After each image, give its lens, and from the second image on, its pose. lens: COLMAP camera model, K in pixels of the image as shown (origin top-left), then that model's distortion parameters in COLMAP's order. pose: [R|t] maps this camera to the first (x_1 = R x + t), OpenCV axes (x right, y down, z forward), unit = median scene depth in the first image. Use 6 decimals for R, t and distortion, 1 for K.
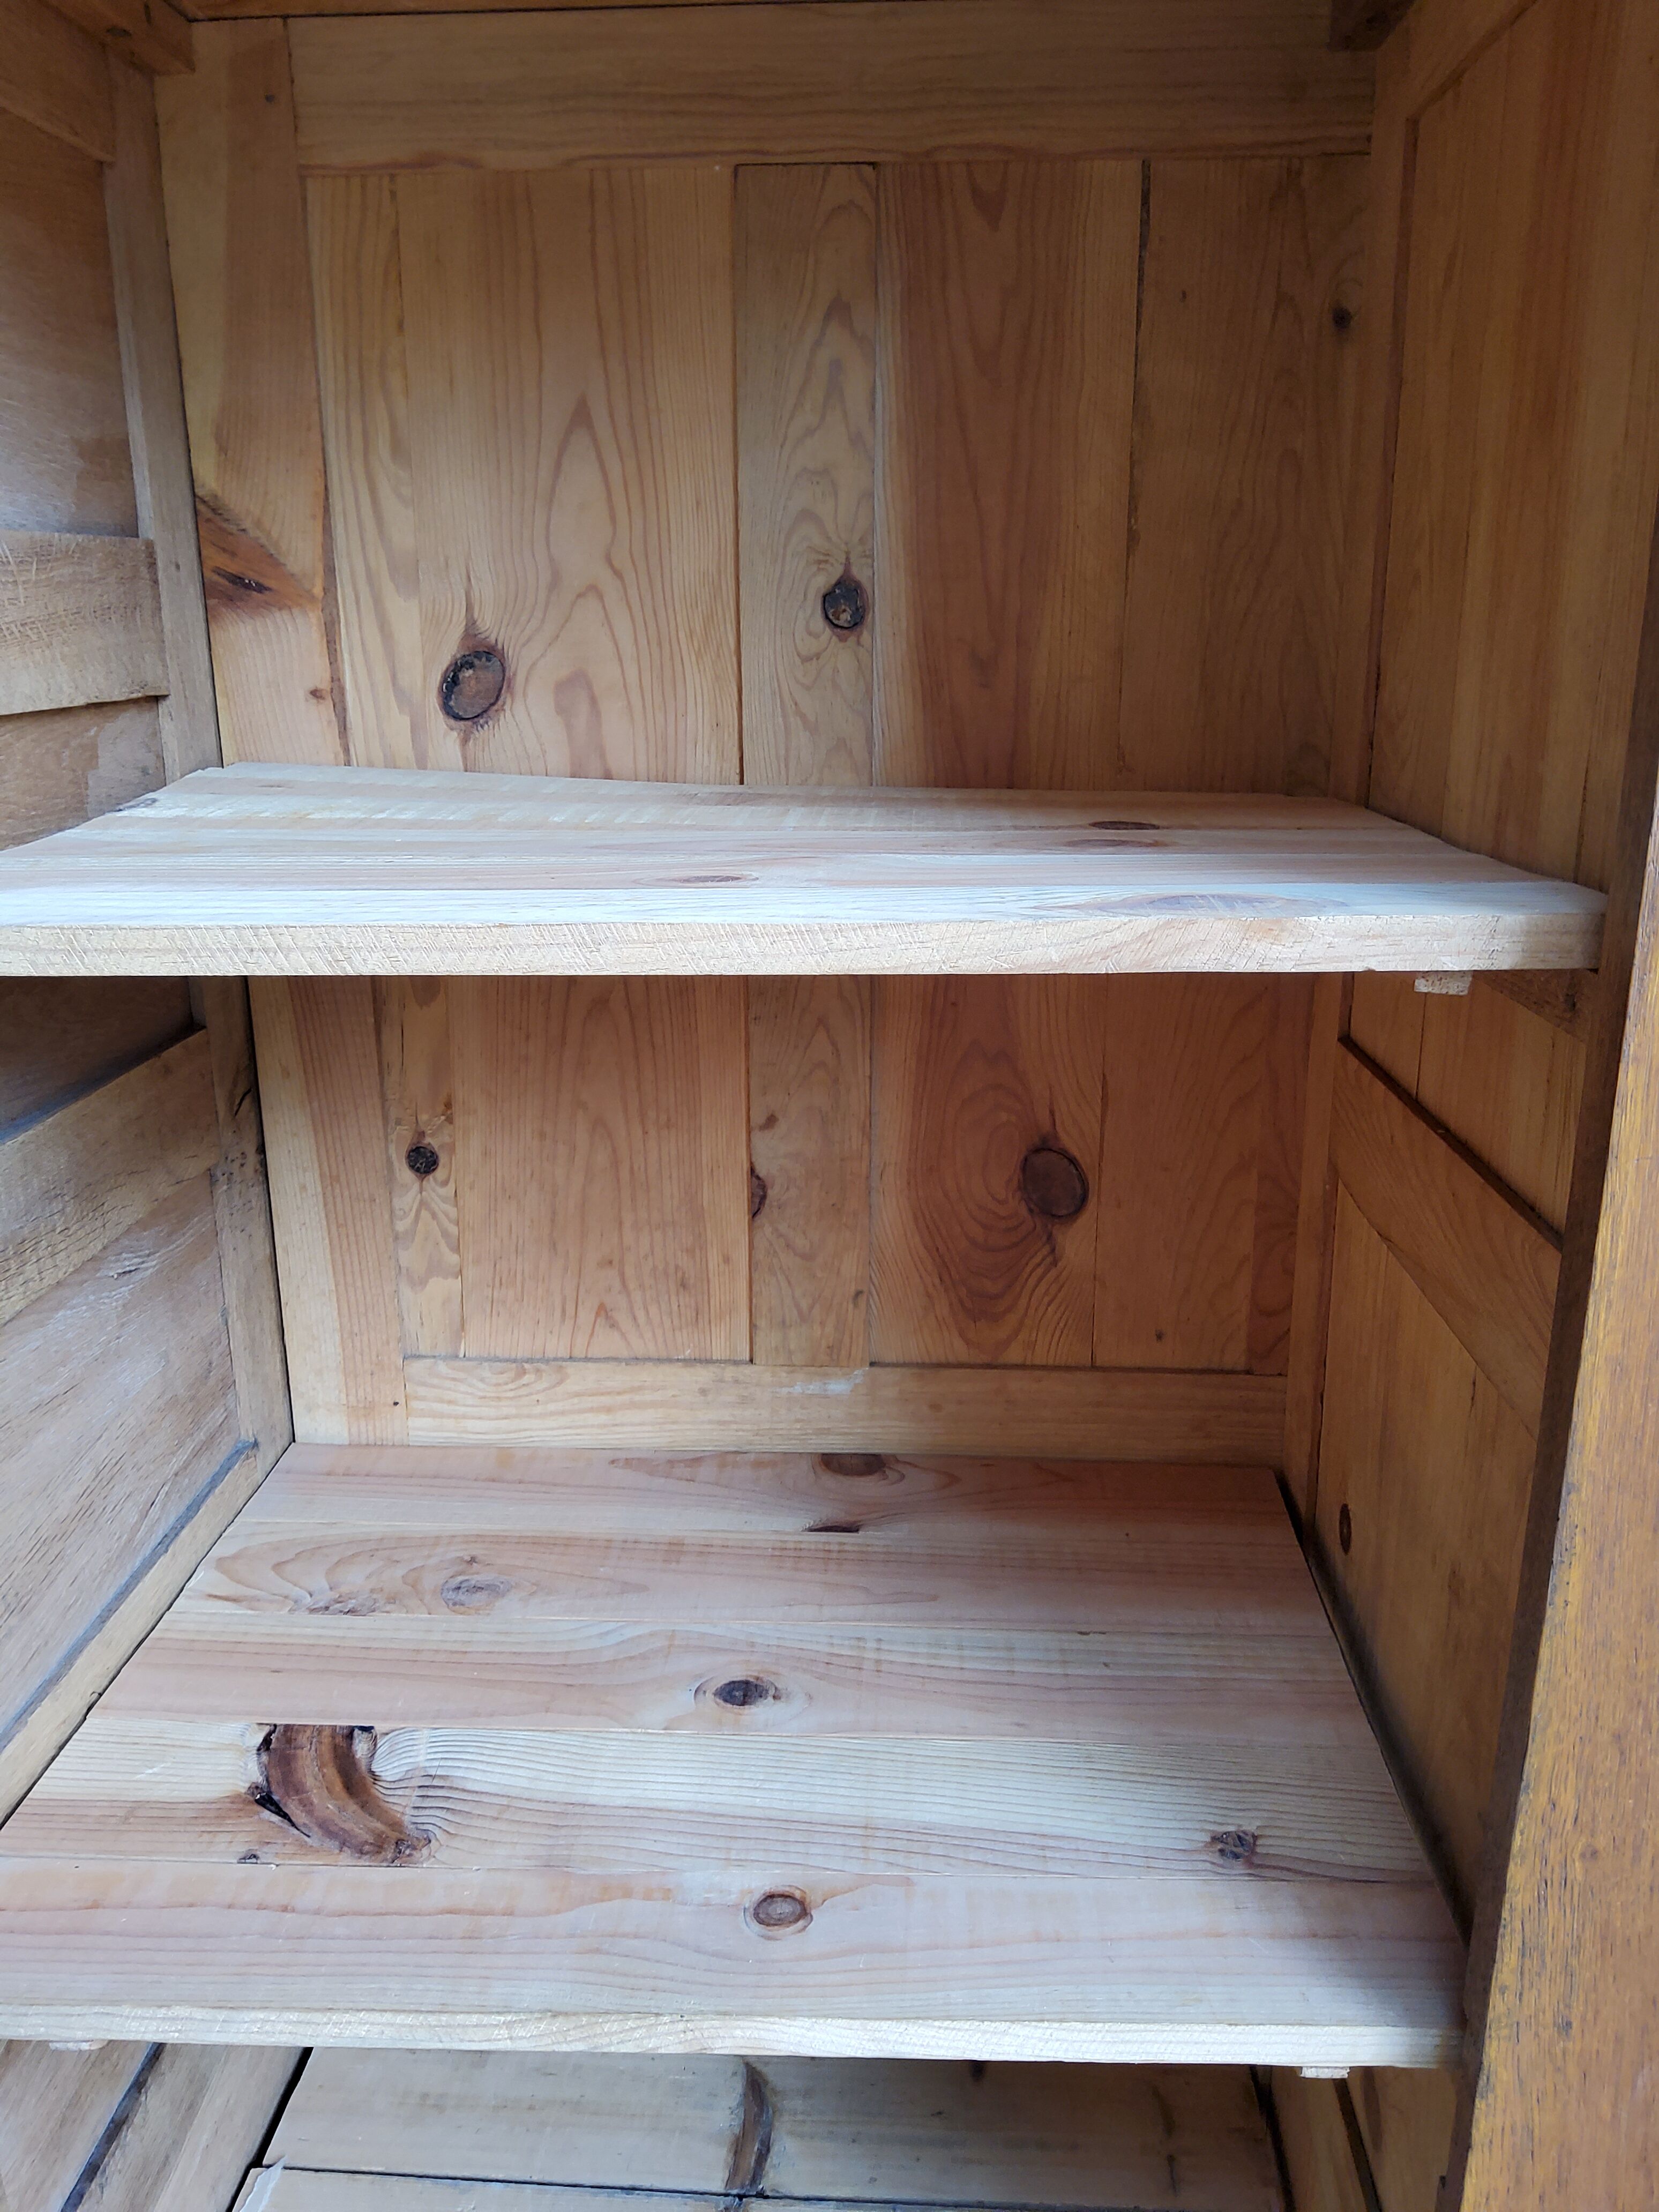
lens RADIAL K [[1671.3, 0, 825.7], [0, 1671.3, 1108.8], [0, 0, 1]] dist [0.063427, -0.106821]
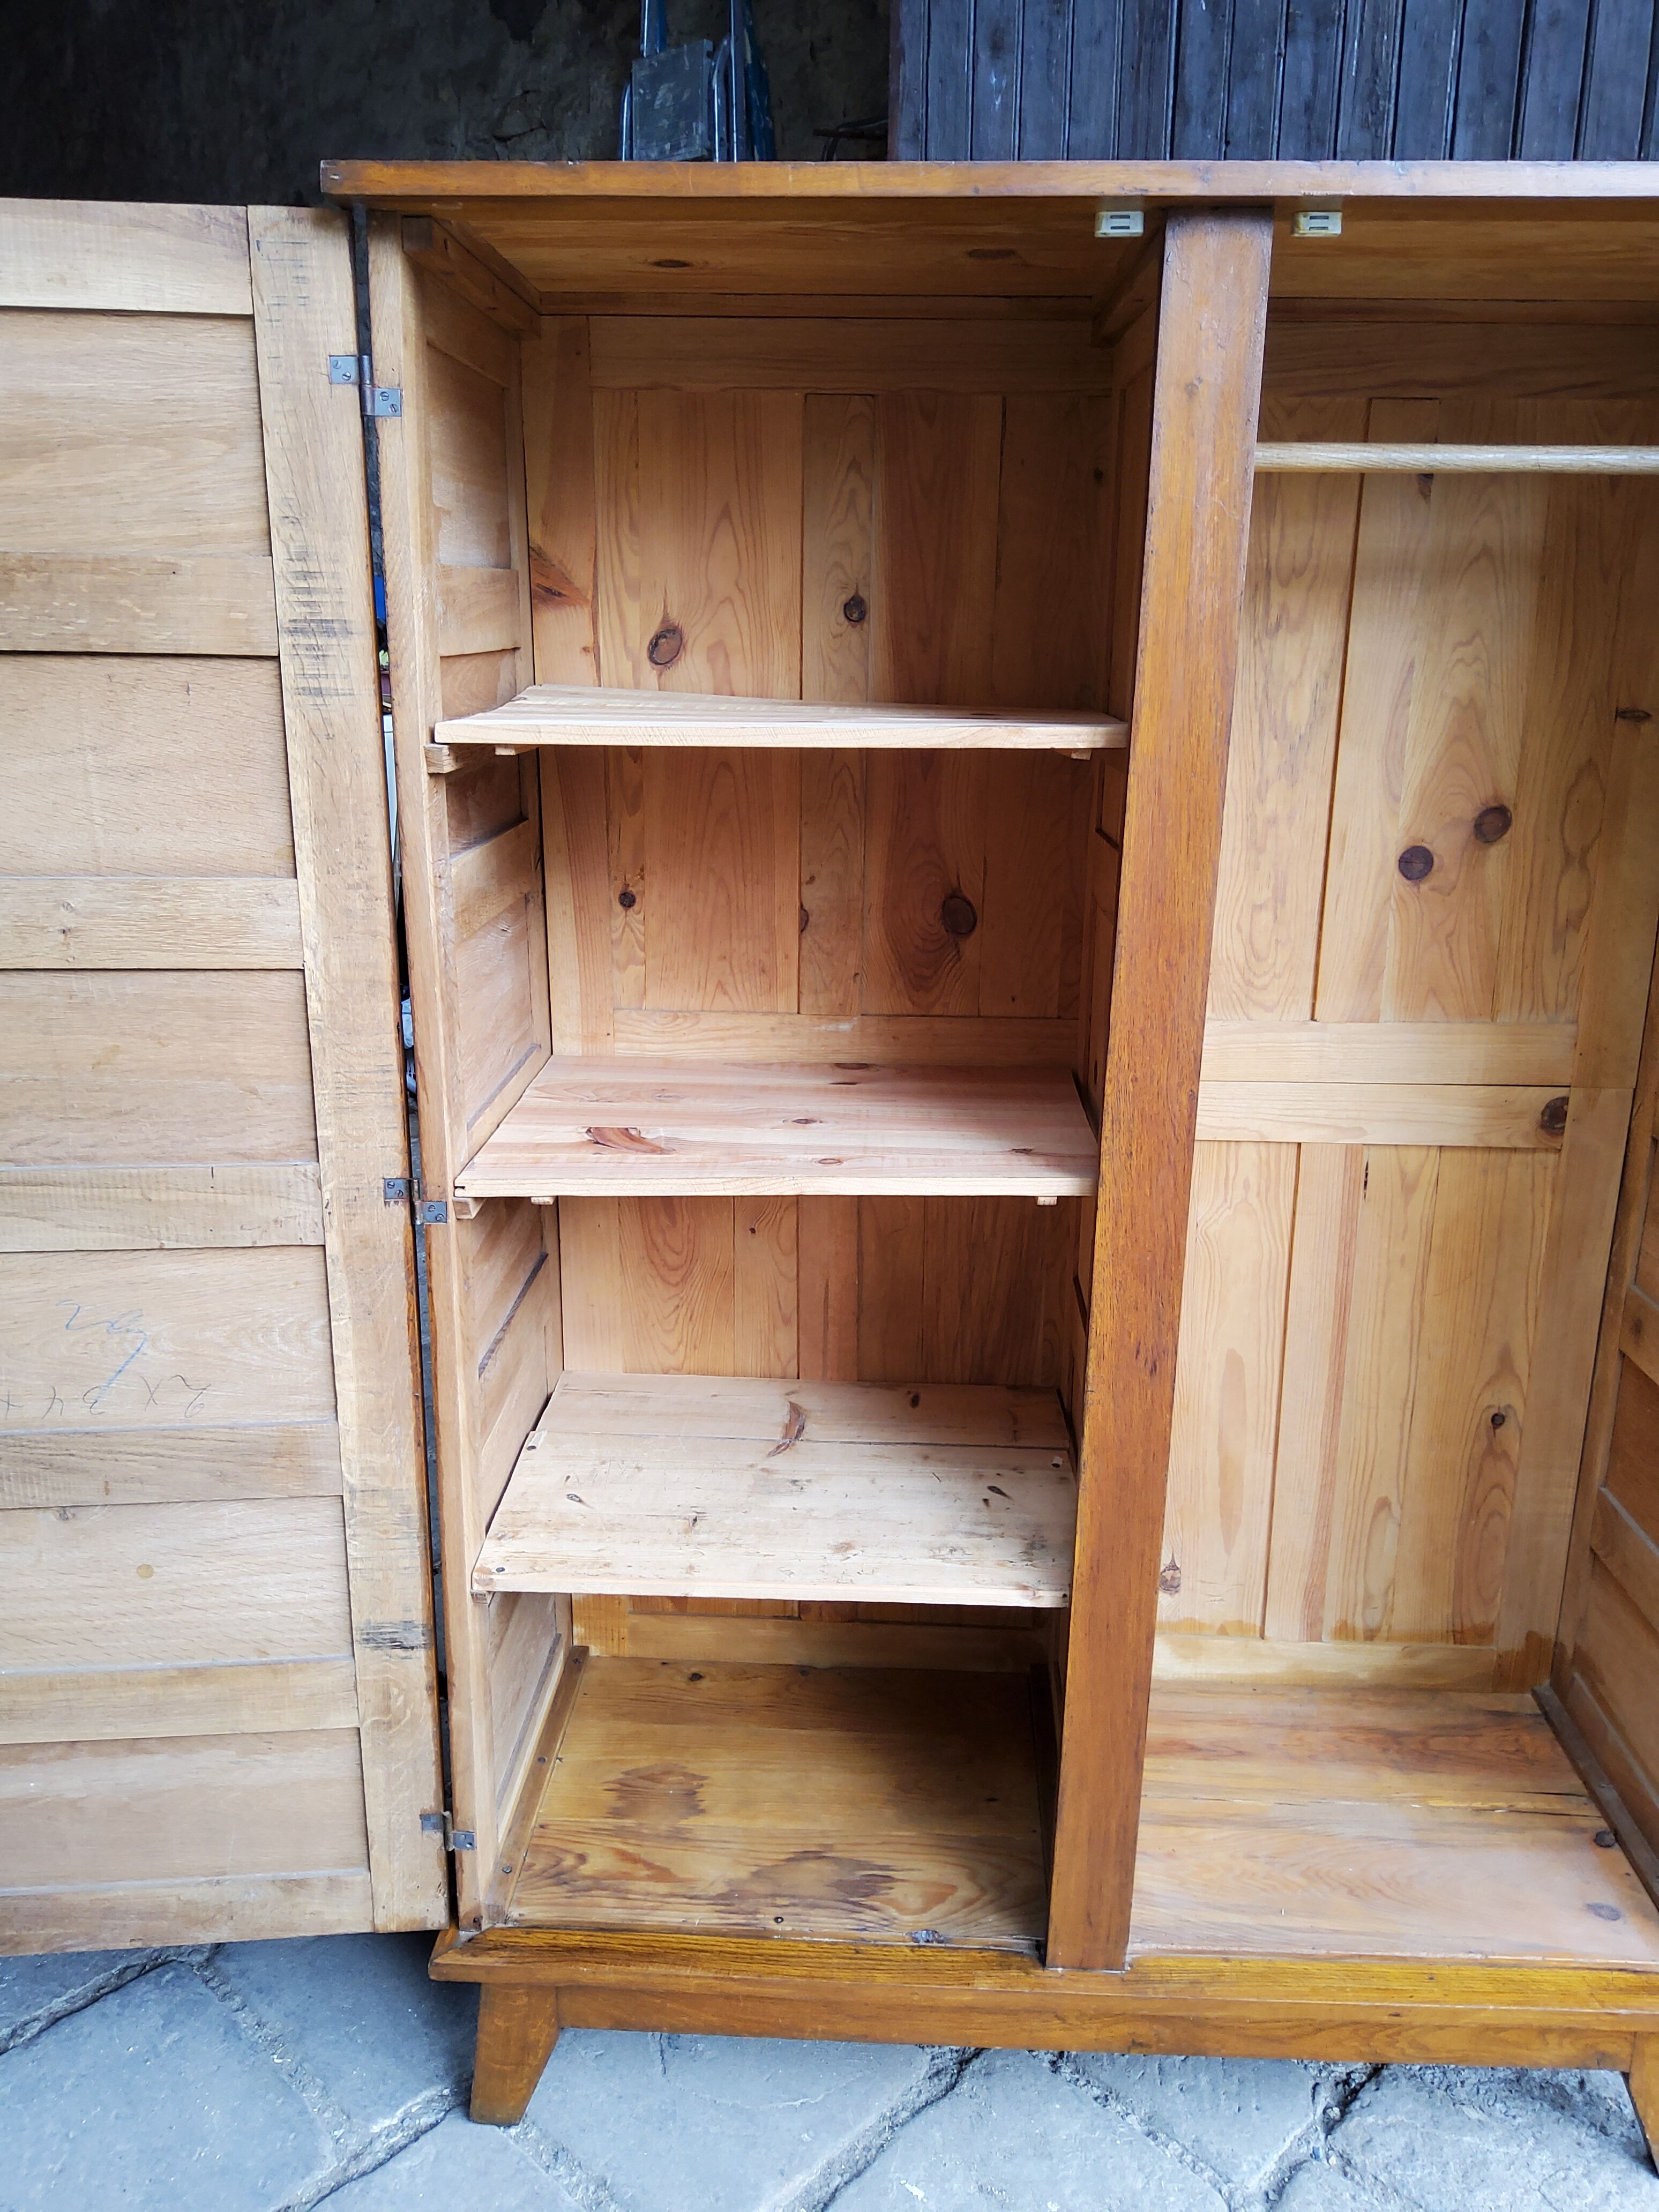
lens RADIAL K [[1639.6, 0, 832.1], [0, 1639.6, 1103.6], [0, 0, 1]] dist [0.095165, -0.157000]
pose [[0.999584, 0.010140, 0.026990, -0.061666], [-0.010278, 0.999935, 0.004981, 0.270992], [-0.026937, -0.005256, 0.999623, -0.941220]]
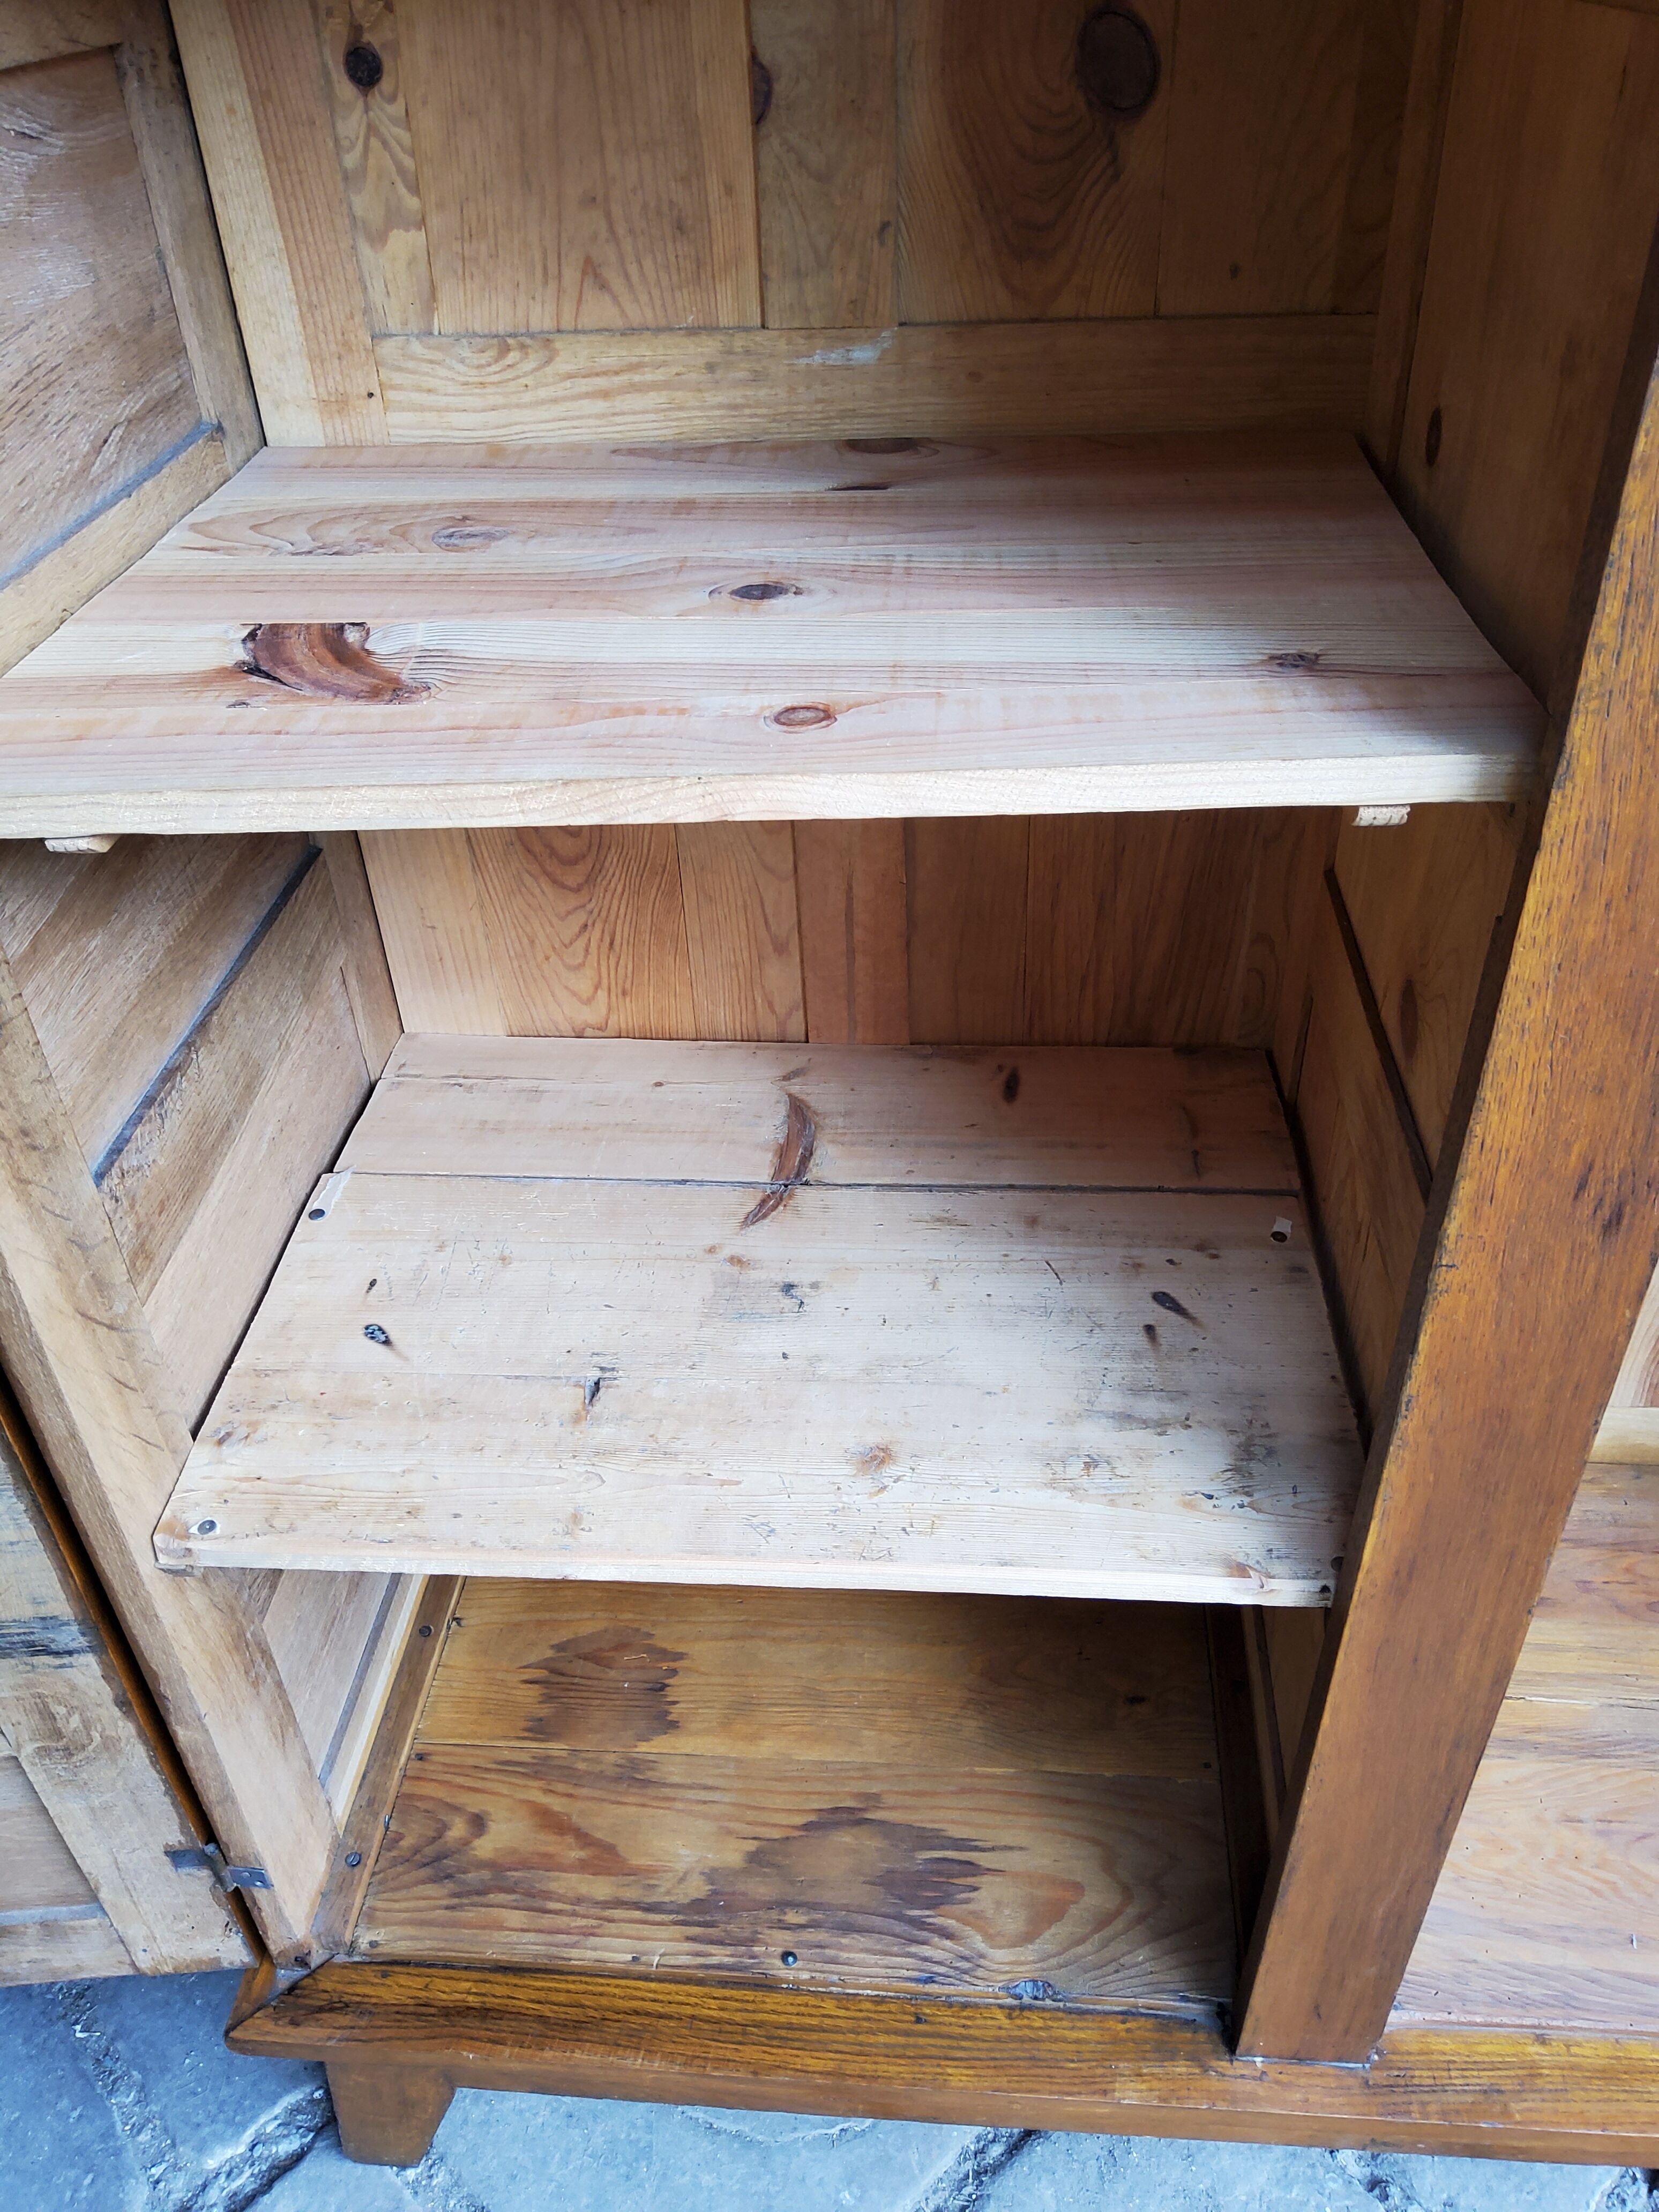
lens RADIAL K [[1661.9, 0, 823.0], [0, 1661.9, 1107.6], [0, 0, 1]] dist [0.079079, -0.135061]
pose [[0.999358, -0.018973, -0.030379, 0.006166], [0.028437, 0.935984, 0.350892, 0.251589], [0.021776, -0.351530, 0.935923, 0.037814]]
